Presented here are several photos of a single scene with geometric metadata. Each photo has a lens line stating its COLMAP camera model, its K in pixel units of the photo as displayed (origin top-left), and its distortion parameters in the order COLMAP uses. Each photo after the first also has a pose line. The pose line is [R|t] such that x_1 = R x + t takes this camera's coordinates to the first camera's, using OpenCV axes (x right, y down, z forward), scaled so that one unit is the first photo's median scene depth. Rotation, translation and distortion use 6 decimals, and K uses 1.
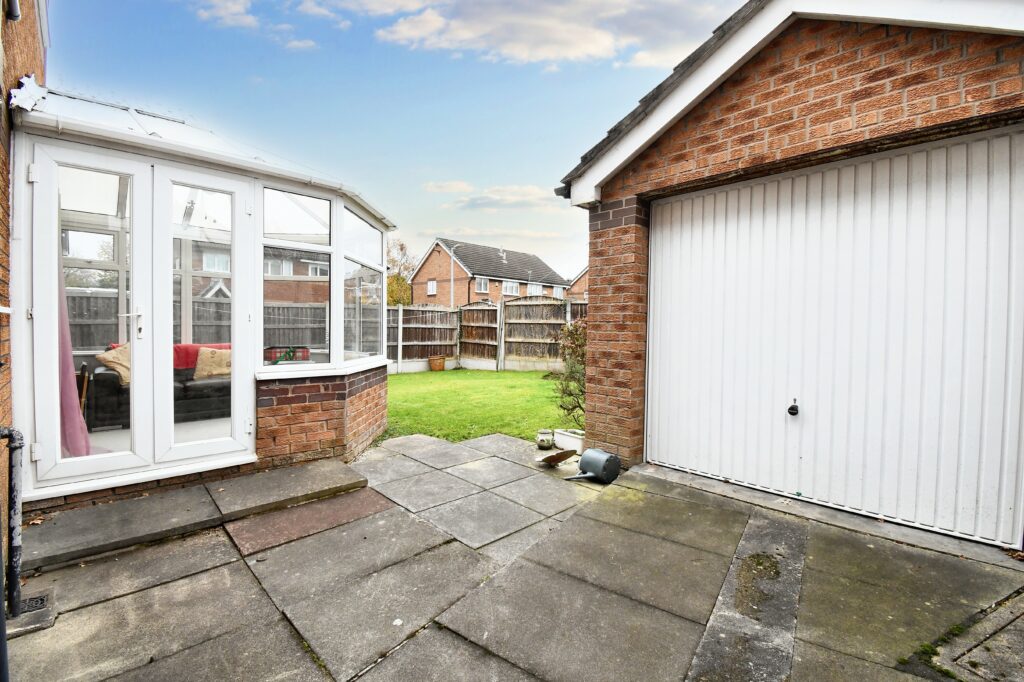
lens RADIAL K [[458.4, 0, 515.6], [0, 458.4, 337.9], [0, 0, 1]] dist [-0.010889, -0.000670]
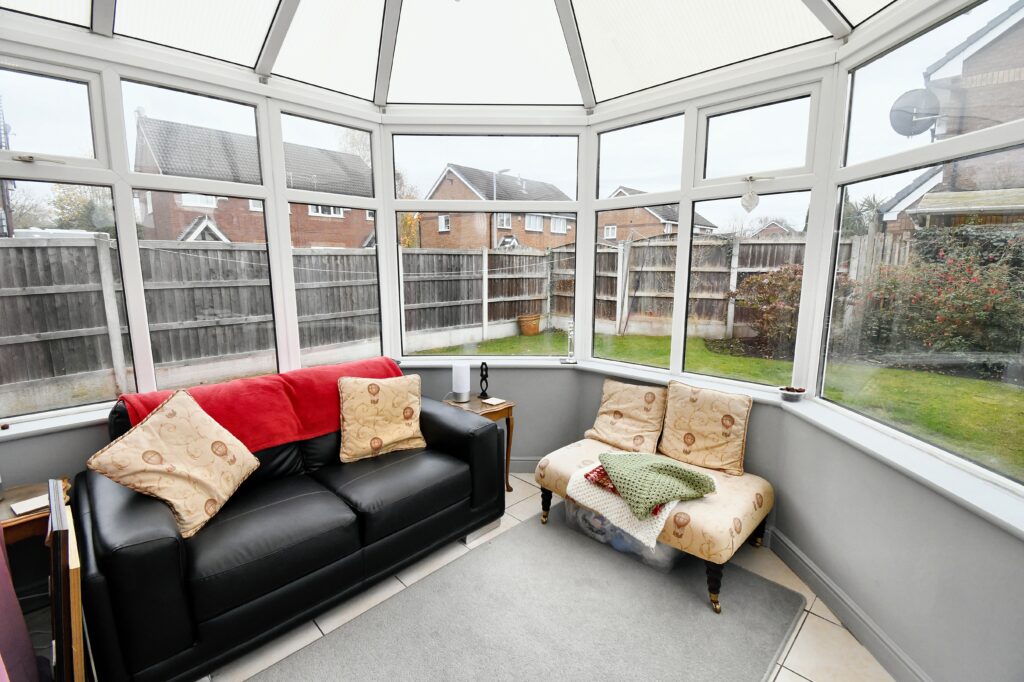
lens RADIAL K [[458.4, 0, 508.0], [0, 458.4, 338.6], [0, 0, 1]] dist [-0.010889, -0.000670]
pose [[0.999486, -0.018076, 0.026463, -0.235114], [0.014226, 0.990181, 0.139064, -0.029311], [-0.028717, -0.138616, 0.989930, 0.253421]]
